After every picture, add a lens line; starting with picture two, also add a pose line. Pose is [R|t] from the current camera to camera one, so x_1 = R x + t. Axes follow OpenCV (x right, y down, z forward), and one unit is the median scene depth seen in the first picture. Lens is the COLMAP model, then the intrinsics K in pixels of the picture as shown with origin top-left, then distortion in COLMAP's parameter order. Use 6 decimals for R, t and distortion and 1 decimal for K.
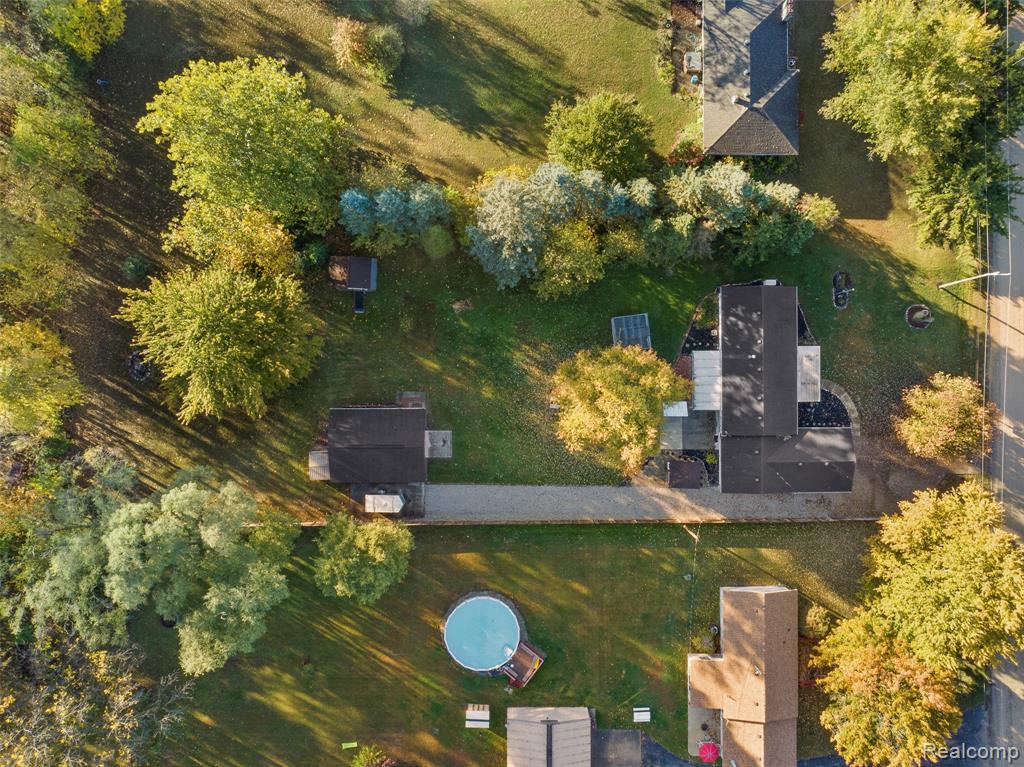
lens RADIAL K [[775.8, 0, 512.0], [0, 775.8, 383.5], [0, 0, 1]] dist [-0.022709, 0.011536]
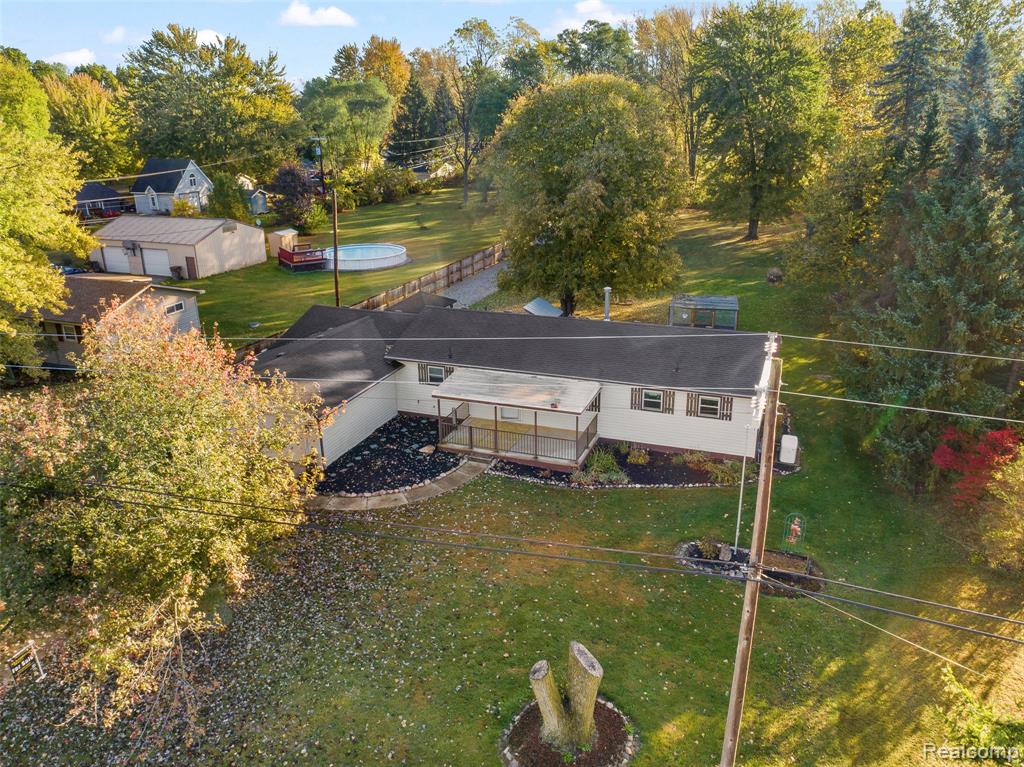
lens RADIAL K [[775.8, 0, 512.0], [0, 775.8, 383.5], [0, 0, 1]] dist [-0.022709, 0.011536]
pose [[-0.361664, 0.321183, -0.875238, 0.698634], [-0.932271, -0.116104, 0.342624, -0.133784], [0.008427, 0.939873, 0.341420, 0.875029]]
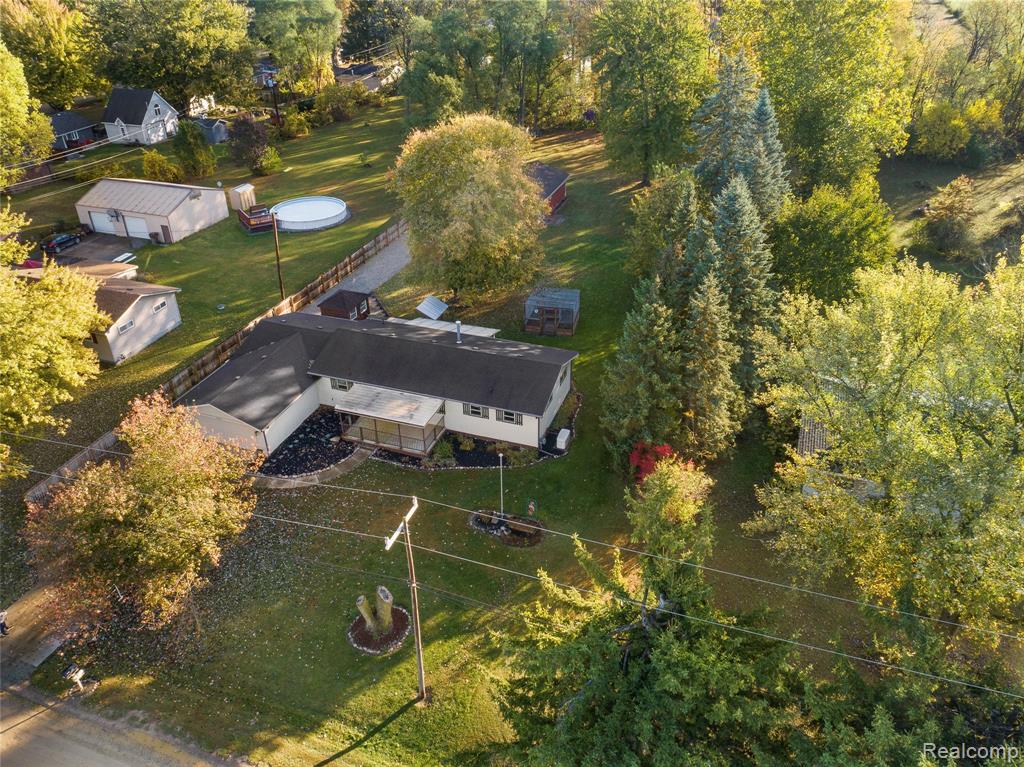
lens RADIAL K [[774.1, 0, 512.0], [0, 774.1, 383.5], [0, 0, 1]] dist [-0.018453, 0.006528]
pose [[-0.344132, 0.495291, -0.797659, 0.795191], [-0.938903, -0.176302, 0.295598, -0.261117], [0.005778, 0.850650, 0.525701, 0.691522]]
